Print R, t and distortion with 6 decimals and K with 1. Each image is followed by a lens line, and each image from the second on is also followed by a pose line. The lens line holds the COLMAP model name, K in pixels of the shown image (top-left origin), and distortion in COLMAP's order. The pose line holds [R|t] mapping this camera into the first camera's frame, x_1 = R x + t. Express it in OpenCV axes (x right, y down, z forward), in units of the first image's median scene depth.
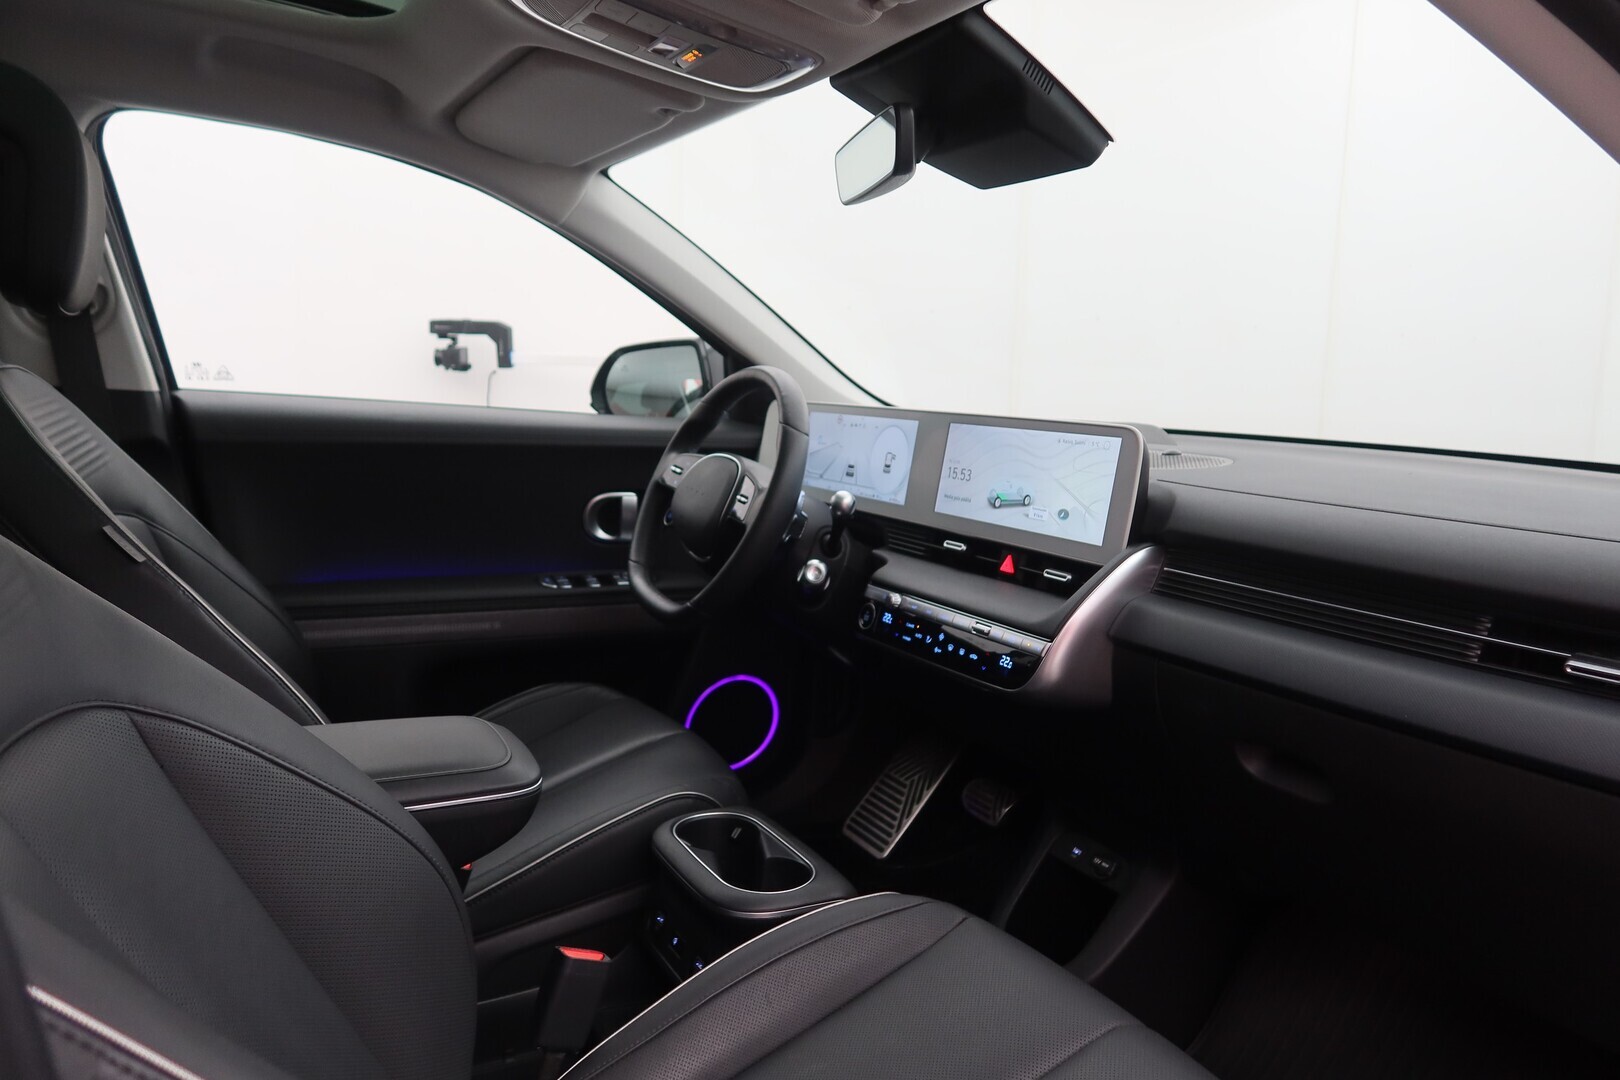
lens RADIAL K [[1118.2, 0, 779.6], [0, 1118.2, 542.9], [0, 0, 1]] dist [-0.032458, -0.004296]
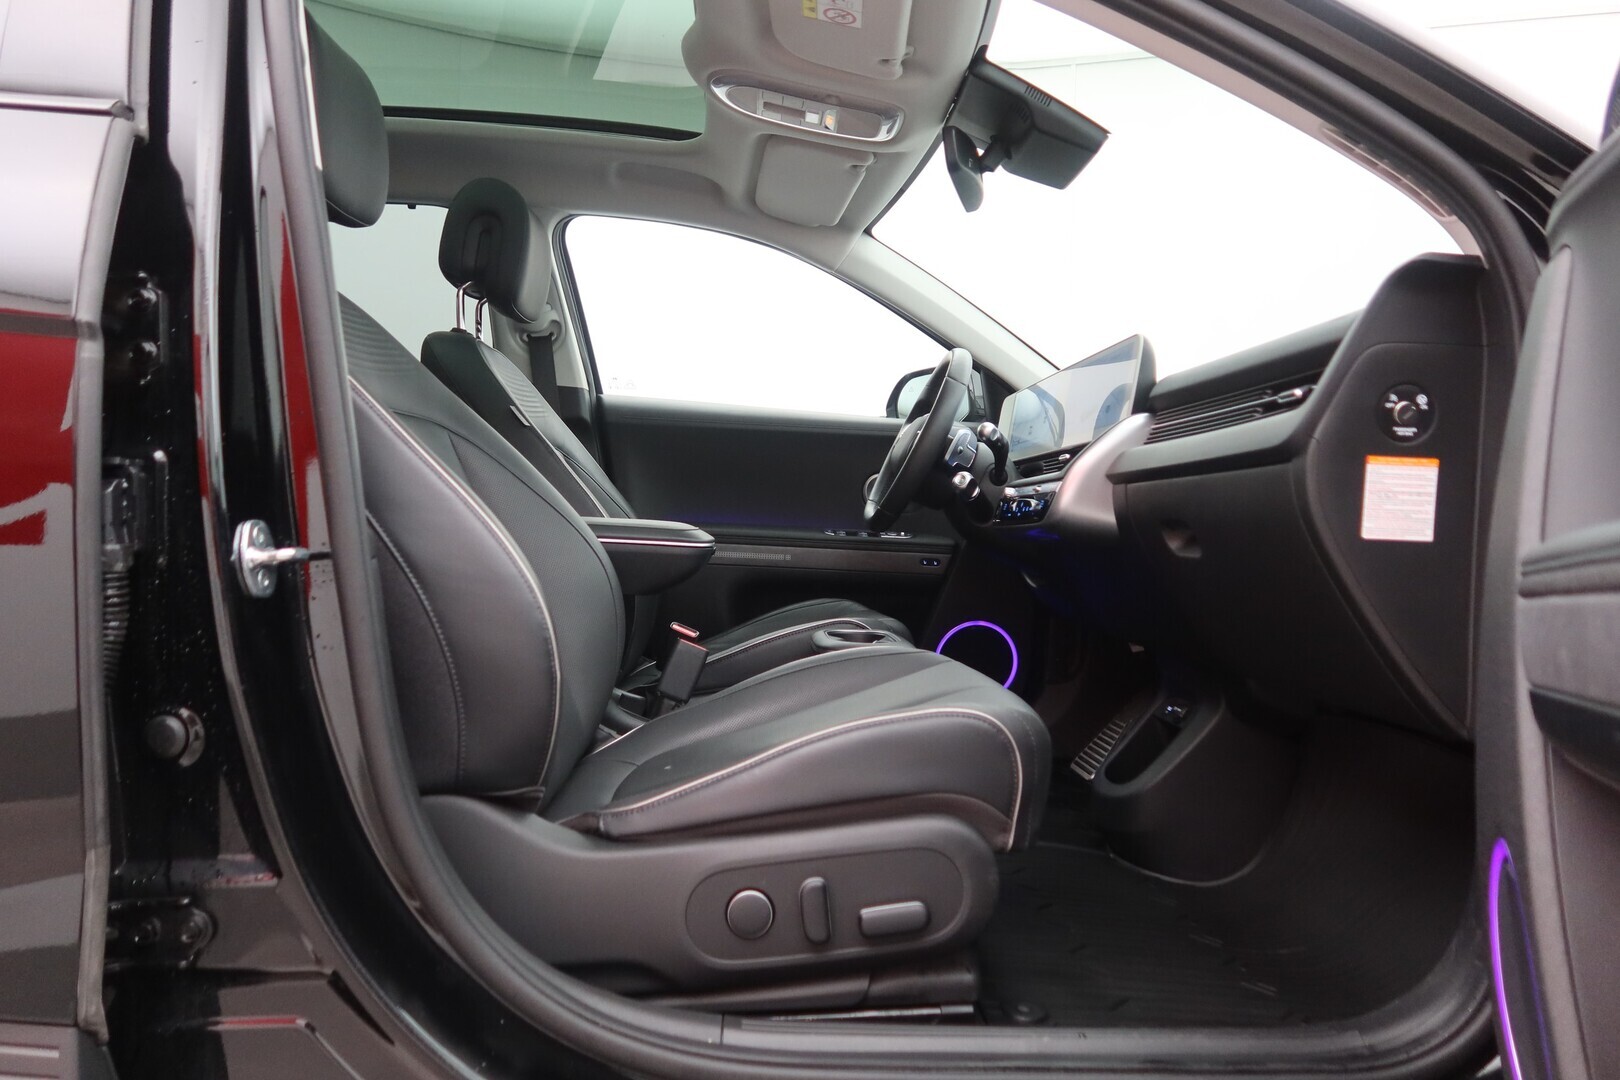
lens RADIAL K [[1118.2, 0, 779.6], [0, 1118.2, 542.9], [0, 0, 1]] dist [-0.032458, -0.004296]
pose [[0.897698, 0.005134, -0.440582, 0.445767], [-0.073498, 0.987667, -0.138247, 0.317602], [0.434439, 0.156486, 0.887003, -0.306457]]
